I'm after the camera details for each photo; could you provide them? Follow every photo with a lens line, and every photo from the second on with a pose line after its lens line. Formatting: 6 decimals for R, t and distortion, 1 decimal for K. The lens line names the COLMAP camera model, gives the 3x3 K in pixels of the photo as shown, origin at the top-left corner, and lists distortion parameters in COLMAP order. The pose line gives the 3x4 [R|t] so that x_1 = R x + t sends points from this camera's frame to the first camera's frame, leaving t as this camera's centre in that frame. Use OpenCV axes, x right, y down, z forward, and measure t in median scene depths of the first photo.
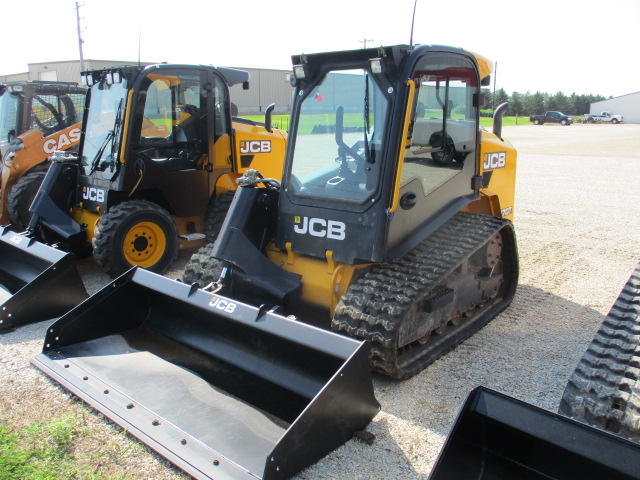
lens RADIAL K [[548.4, 0, 325.7], [0, 548.4, 225.0], [0, 0, 1]] dist [-0.038907, 0.012155]
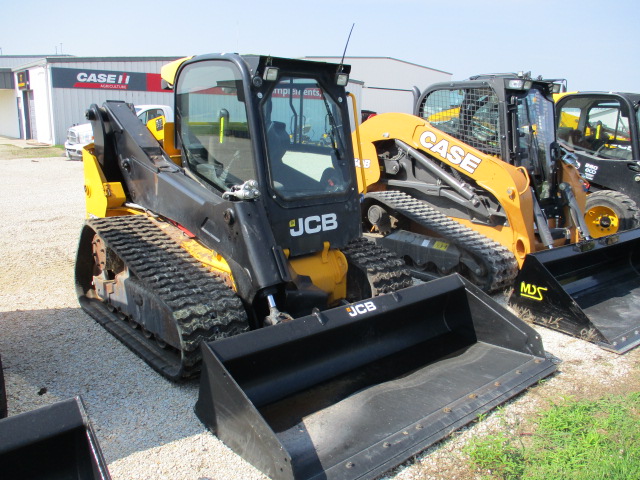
lens RADIAL K [[548.4, 0, 322.7], [0, 548.4, 237.6], [0, 0, 1]] dist [-0.038907, 0.012155]
pose [[0.163060, -0.207361, 0.964579, -1.019607], [0.187662, 0.966334, 0.176015, -0.151433], [-0.968605, 0.152313, 0.196484, 0.756570]]
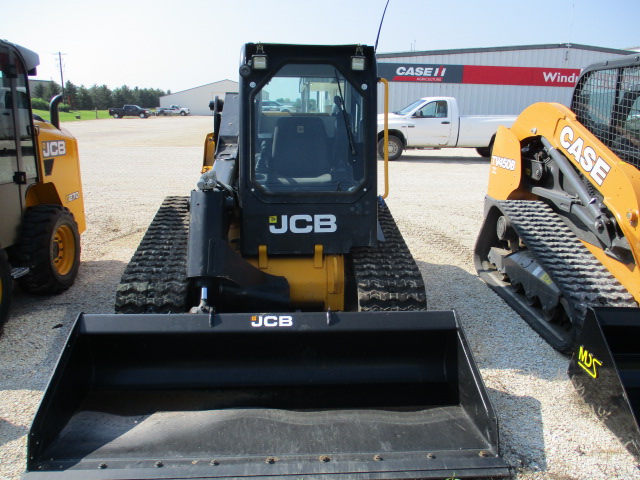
lens RADIAL K [[548.4, 0, 316.4], [0, 548.4, 236.3], [0, 0, 1]] dist [-0.038907, 0.012155]
pose [[0.728410, -0.150678, 0.668367, -0.638507], [0.129440, 0.988214, 0.081717, -0.049295], [-0.672803, 0.026990, 0.739329, 0.249519]]
